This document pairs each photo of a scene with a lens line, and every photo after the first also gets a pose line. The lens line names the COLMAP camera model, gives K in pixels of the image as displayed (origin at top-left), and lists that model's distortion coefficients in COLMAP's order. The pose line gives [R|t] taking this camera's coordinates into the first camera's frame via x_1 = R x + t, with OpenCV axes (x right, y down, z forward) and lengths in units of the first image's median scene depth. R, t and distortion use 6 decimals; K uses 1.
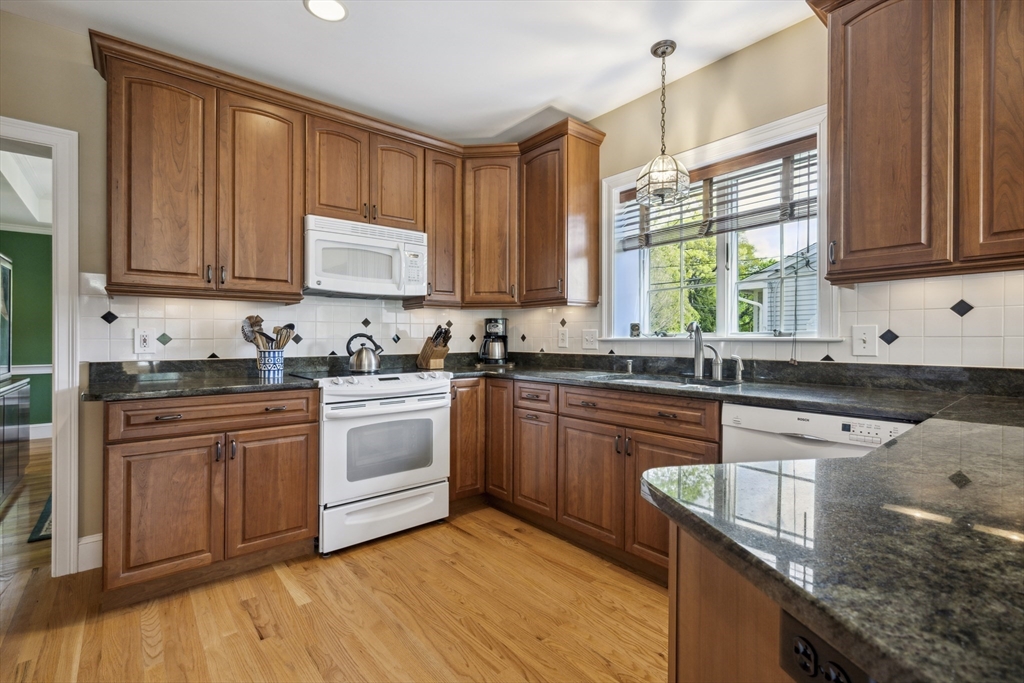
lens RADIAL K [[466.8, 0, 517.5], [0, 466.8, 338.0], [0, 0, 1]] dist [-0.000452, 0.000163]
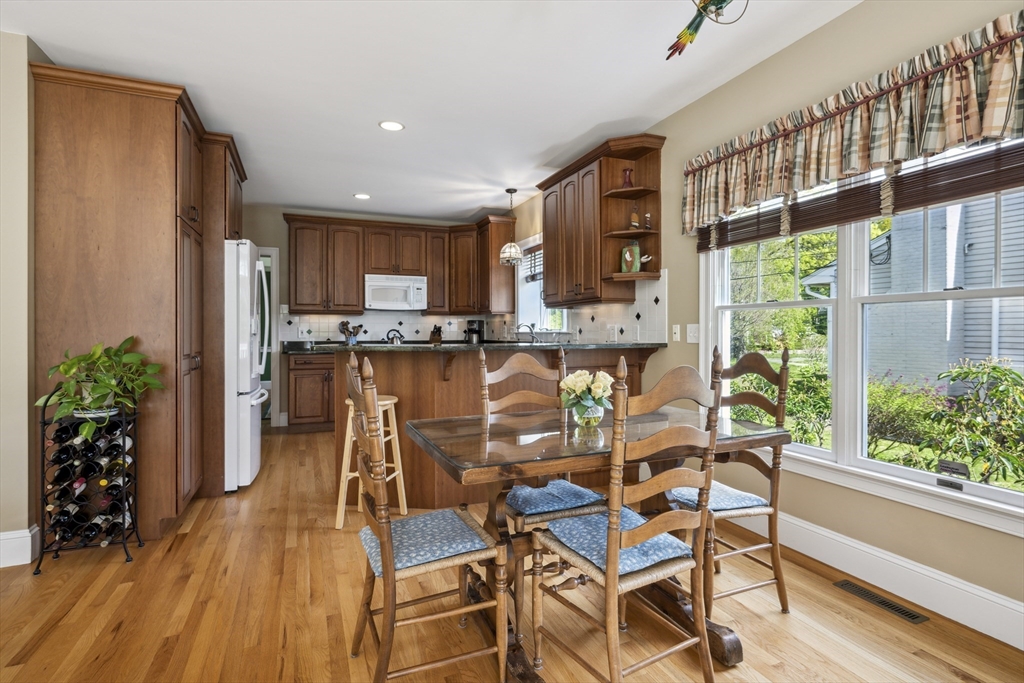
lens RADIAL K [[498.3, 0, 508.7], [0, 498.3, 338.2], [0, 0, 1]] dist [0.003711, 0.000353]
pose [[0.953396, 0.004358, -0.301689, 0.850249], [-0.000221, 0.999905, 0.013748, -0.001050], [0.301720, -0.013041, 0.953307, -0.965569]]
